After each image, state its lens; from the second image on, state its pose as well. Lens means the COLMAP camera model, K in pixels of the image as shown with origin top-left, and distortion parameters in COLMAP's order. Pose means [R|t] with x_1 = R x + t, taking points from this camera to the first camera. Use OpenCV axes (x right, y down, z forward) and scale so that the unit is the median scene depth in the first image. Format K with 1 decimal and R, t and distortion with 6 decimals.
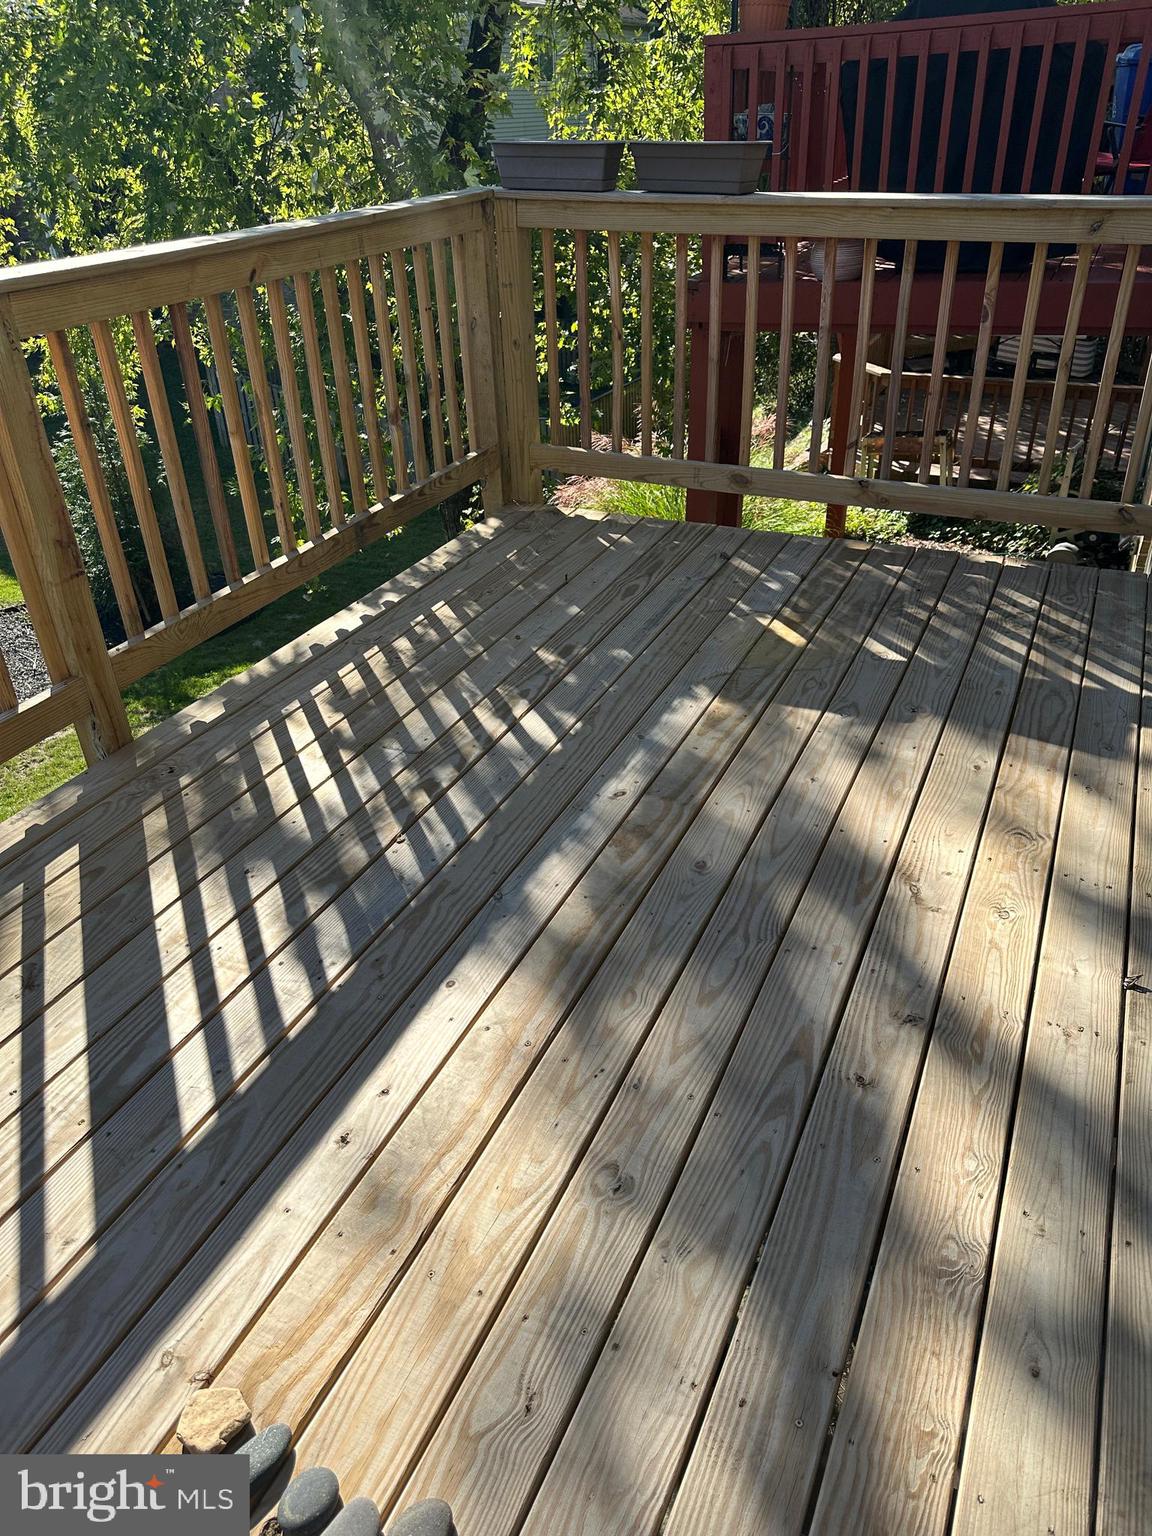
lens RADIAL K [[1094.1, 0, 583.5], [0, 1094.1, 764.5], [0, 0, 1]] dist [0.124554, -0.009850]
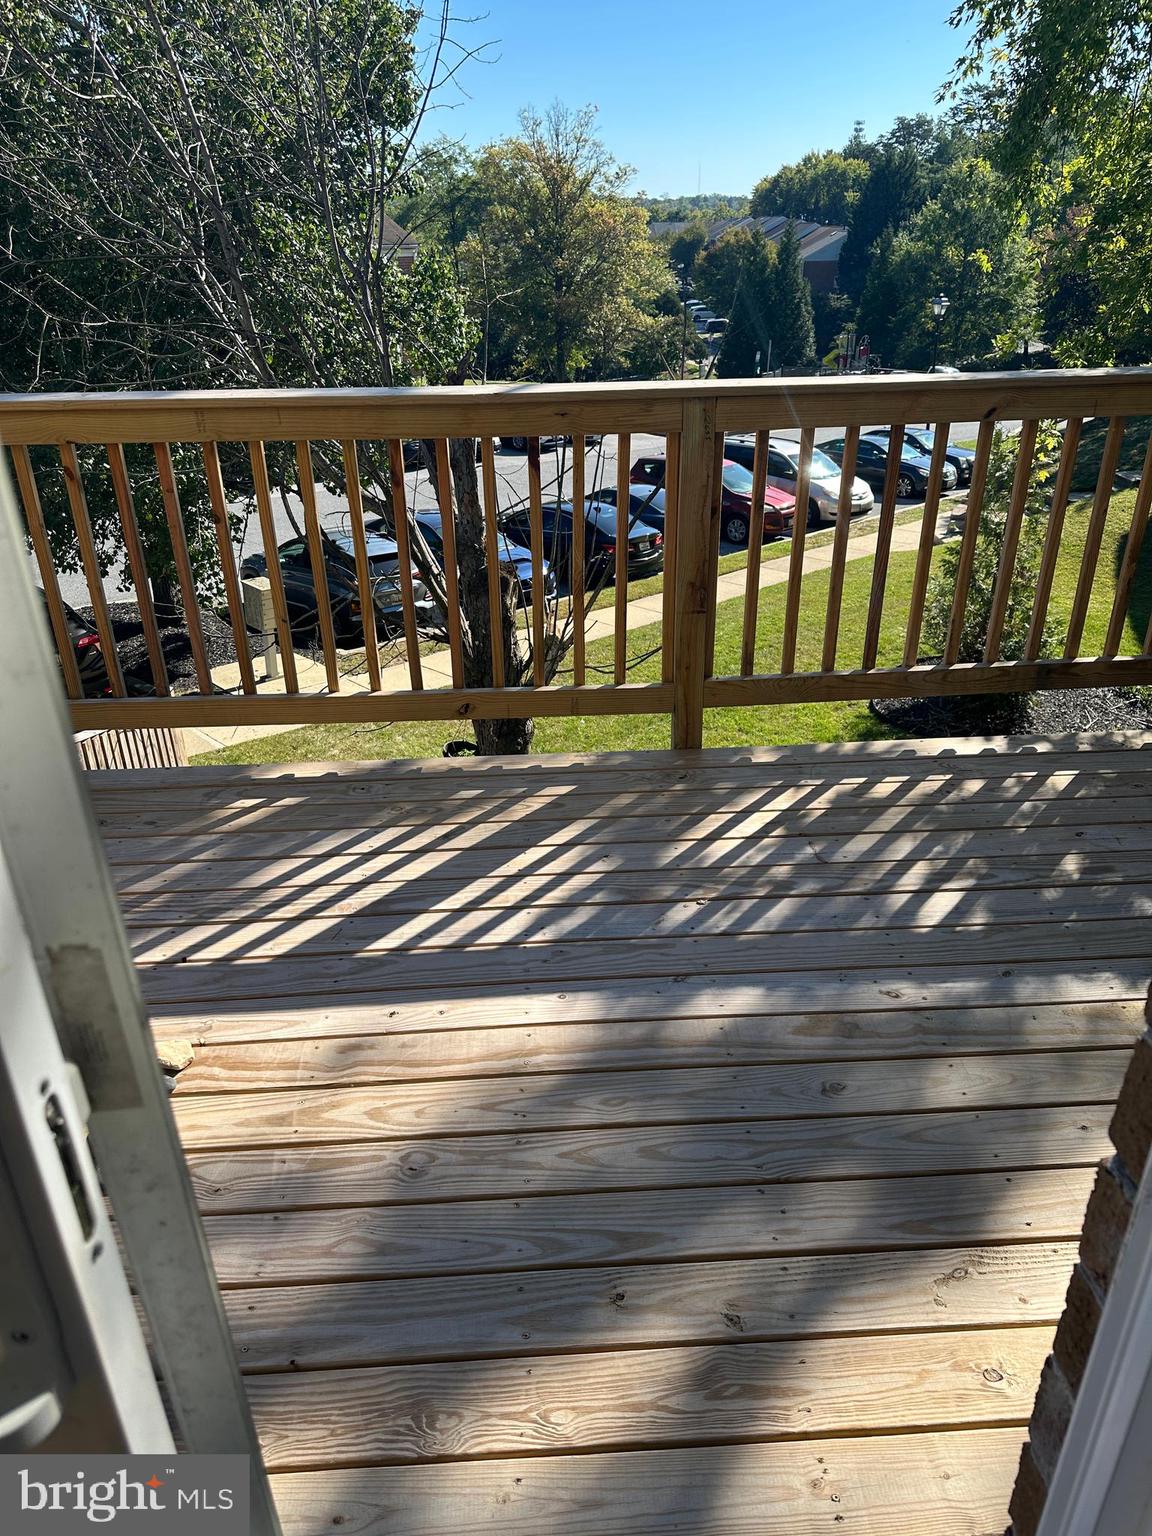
lens RADIAL K [[1094.1, 0, 581.3], [0, 1094.1, 774.3], [0, 0, 1]] dist [0.124554, -0.009850]
pose [[0.468187, 0.420979, -0.776903, 0.584027], [-0.459305, 0.867051, 0.193034, -0.202204], [0.754877, 0.266459, 0.599300, 0.209853]]
